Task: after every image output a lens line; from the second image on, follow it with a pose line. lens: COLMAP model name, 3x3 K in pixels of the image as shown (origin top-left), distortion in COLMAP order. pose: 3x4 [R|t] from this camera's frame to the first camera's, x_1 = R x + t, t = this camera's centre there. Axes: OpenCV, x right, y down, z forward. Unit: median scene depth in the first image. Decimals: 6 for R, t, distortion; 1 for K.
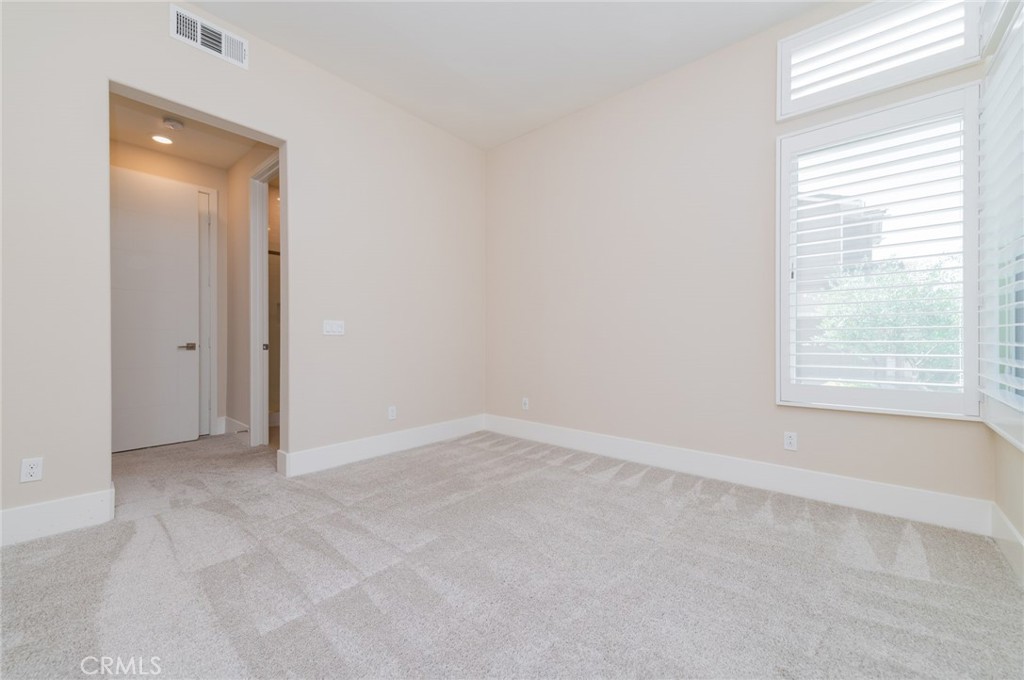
lens RADIAL K [[405.4, 0, 512.0], [0, 405.4, 340.0], [0, 0, 1]] dist [0.001443, 0.000137]
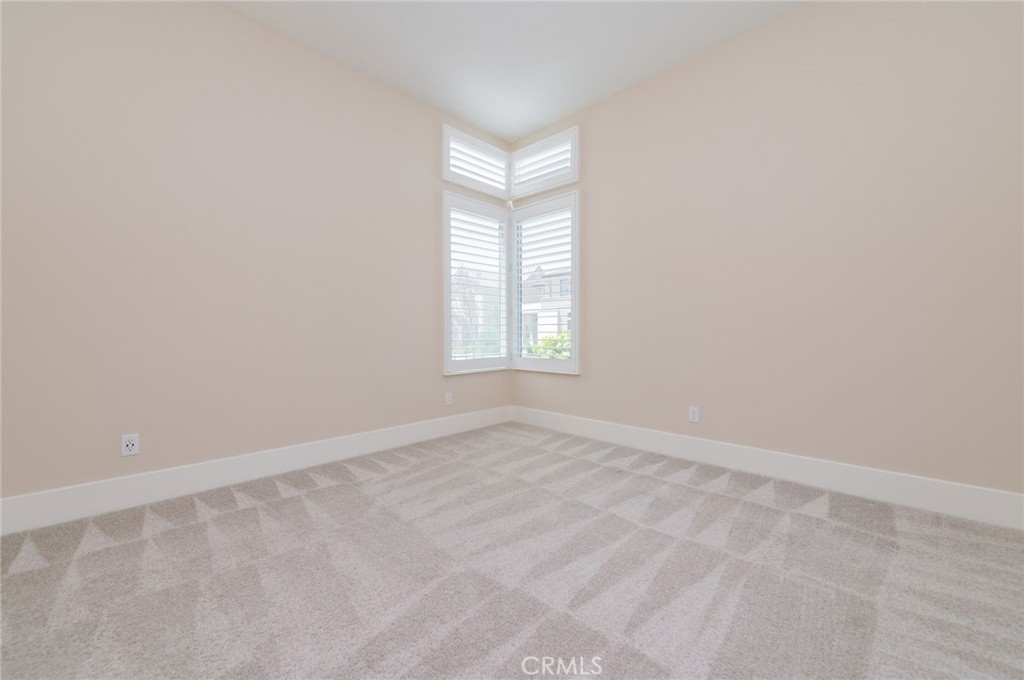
lens RADIAL K [[405.4, 0, 512.0], [0, 405.4, 340.0], [0, 0, 1]] dist [0.001443, 0.000137]
pose [[0.052756, -0.018747, 0.998431, -0.651726], [0.002246, 0.999823, 0.018654, 0.003030], [-0.998605, 0.001259, 0.052789, 0.571804]]
